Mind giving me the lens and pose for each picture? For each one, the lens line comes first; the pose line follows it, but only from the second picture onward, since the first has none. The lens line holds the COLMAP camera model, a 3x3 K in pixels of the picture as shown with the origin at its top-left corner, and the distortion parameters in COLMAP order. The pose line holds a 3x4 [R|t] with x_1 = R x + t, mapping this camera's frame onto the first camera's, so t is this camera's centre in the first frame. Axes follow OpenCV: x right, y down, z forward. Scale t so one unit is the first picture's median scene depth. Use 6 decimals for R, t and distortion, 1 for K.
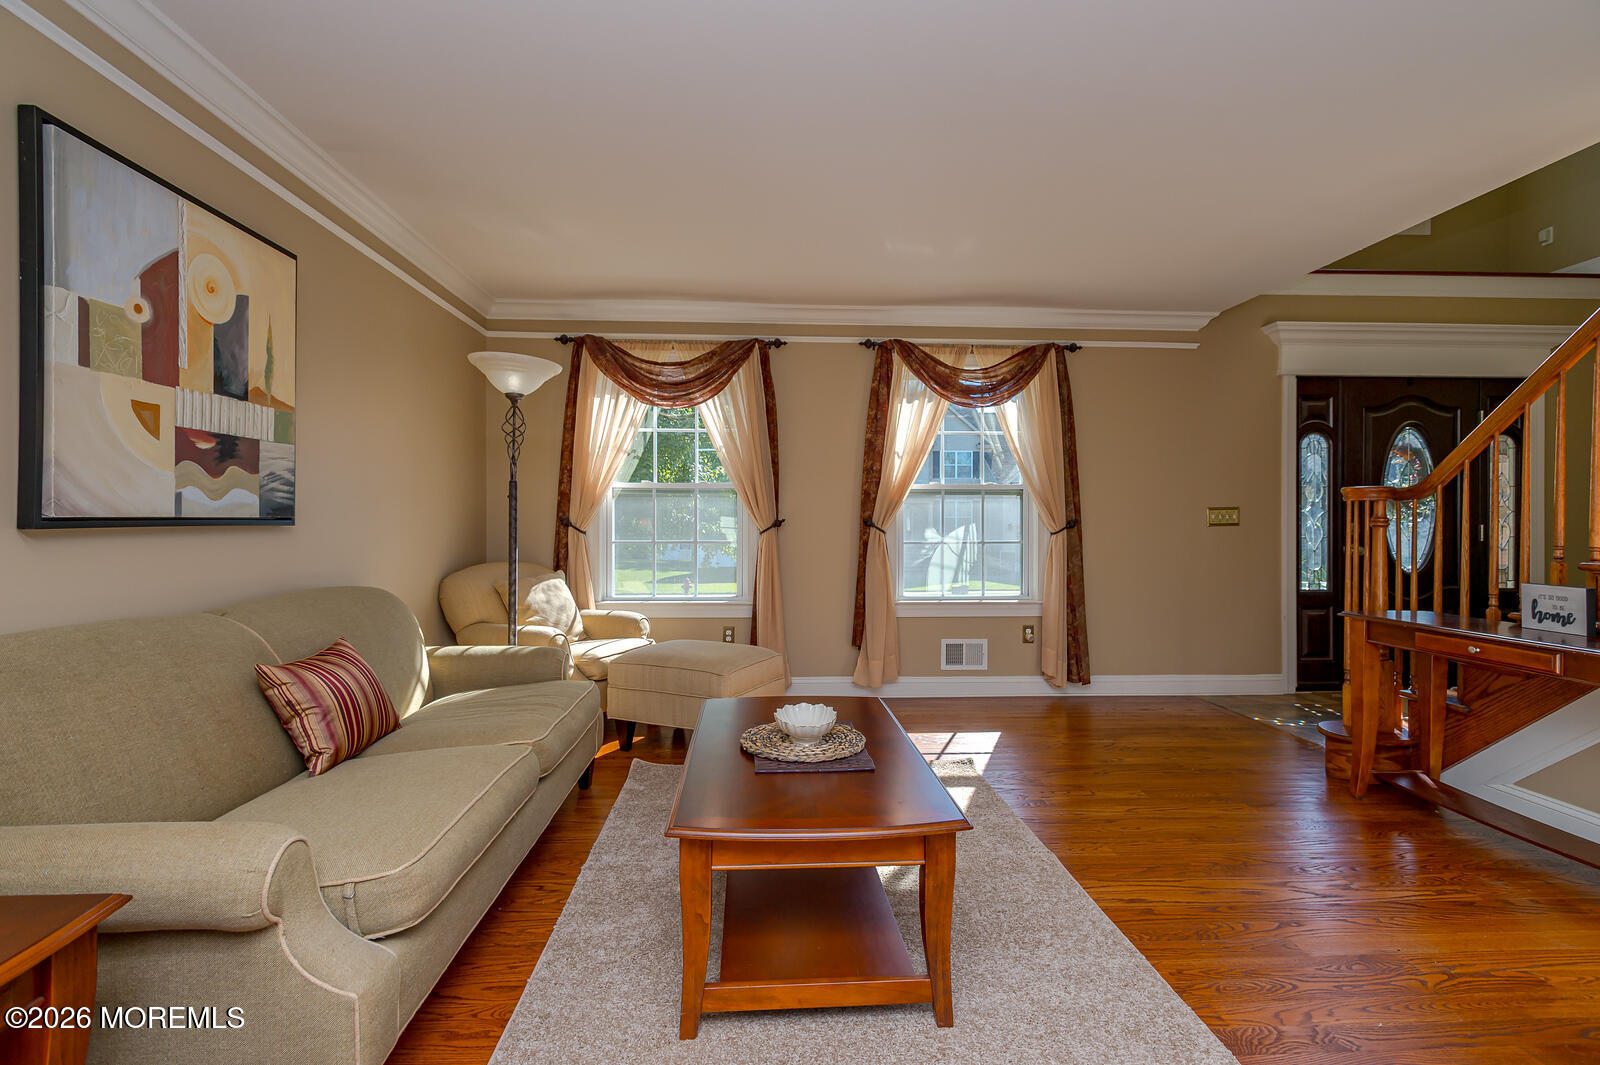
lens RADIAL K [[740.1, 0, 803.5], [0, 740.1, 527.3], [0, 0, 1]] dist [0.009571, -0.000968]
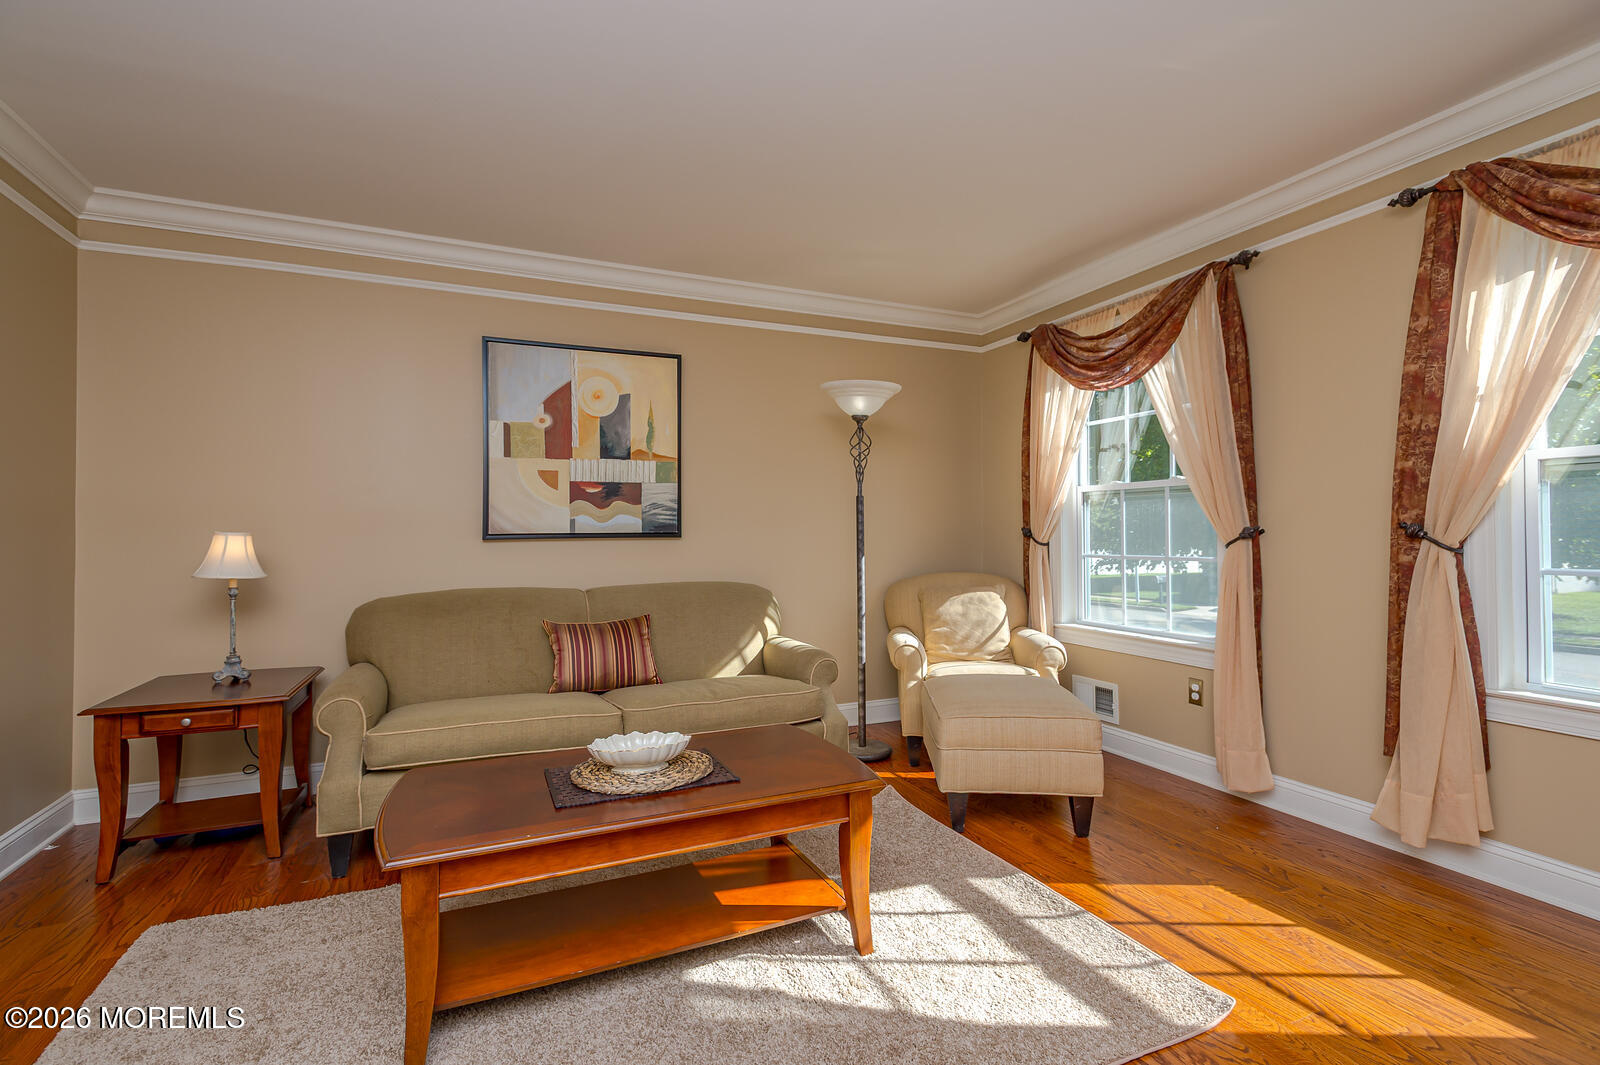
lens RADIAL K [[740.1, 0, 798.7], [0, 740.1, 531.5], [0, 0, 1]] dist [0.009571, -0.000968]
pose [[0.350251, -0.008562, -0.936617, 0.849105], [-0.000779, 0.999955, -0.009432, -0.000842], [0.936655, 0.004033, 0.350229, 0.771897]]
